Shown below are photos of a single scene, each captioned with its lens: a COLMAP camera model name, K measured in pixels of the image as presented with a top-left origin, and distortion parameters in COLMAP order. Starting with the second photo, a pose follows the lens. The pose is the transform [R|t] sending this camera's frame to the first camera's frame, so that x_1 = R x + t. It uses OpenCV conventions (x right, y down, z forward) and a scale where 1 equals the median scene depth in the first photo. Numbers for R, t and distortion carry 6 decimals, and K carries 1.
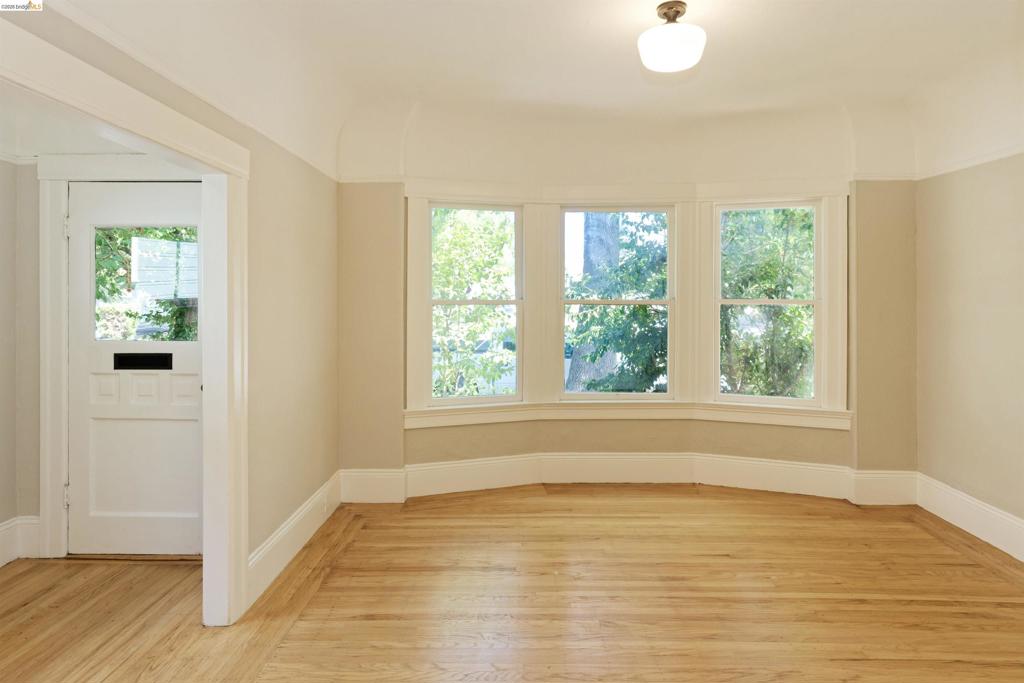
lens RADIAL K [[587.2, 0, 512.0], [0, 587.2, 294.0], [0, 0, 1]] dist [-0.002490, -0.002319]
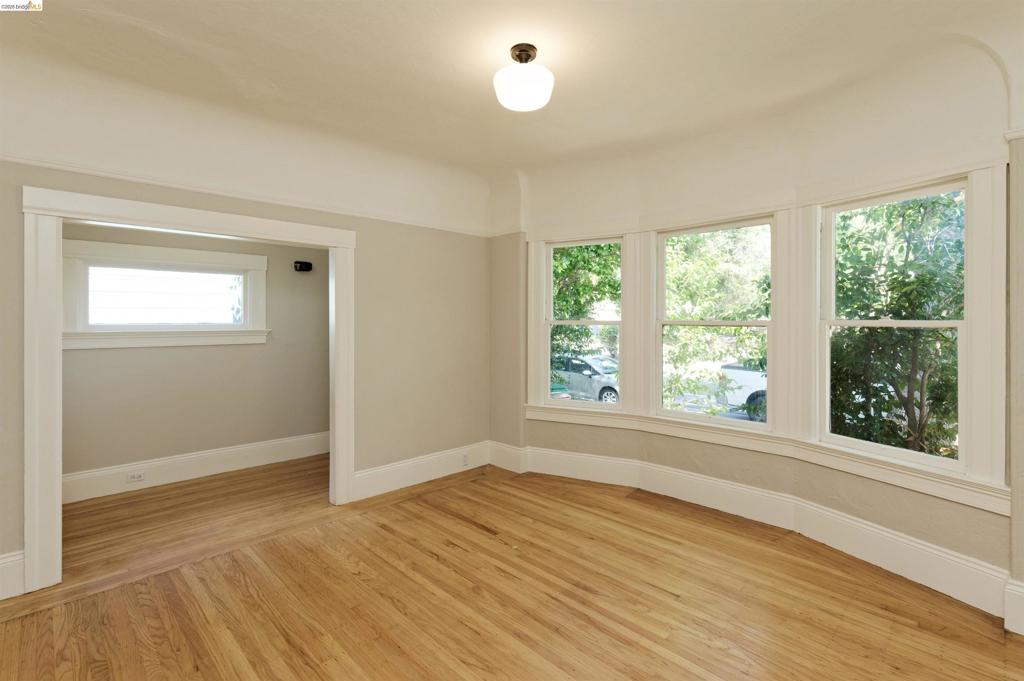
lens RADIAL K [[479.1, 0, 515.0], [0, 479.1, 317.6], [0, 0, 1]] dist [0.000841, 0.000170]
pose [[0.711667, -0.003633, -0.702508, 0.629591], [0.002624, 0.999993, -0.002513, 0.007676], [0.702512, -0.000055, 0.711672, 0.249794]]
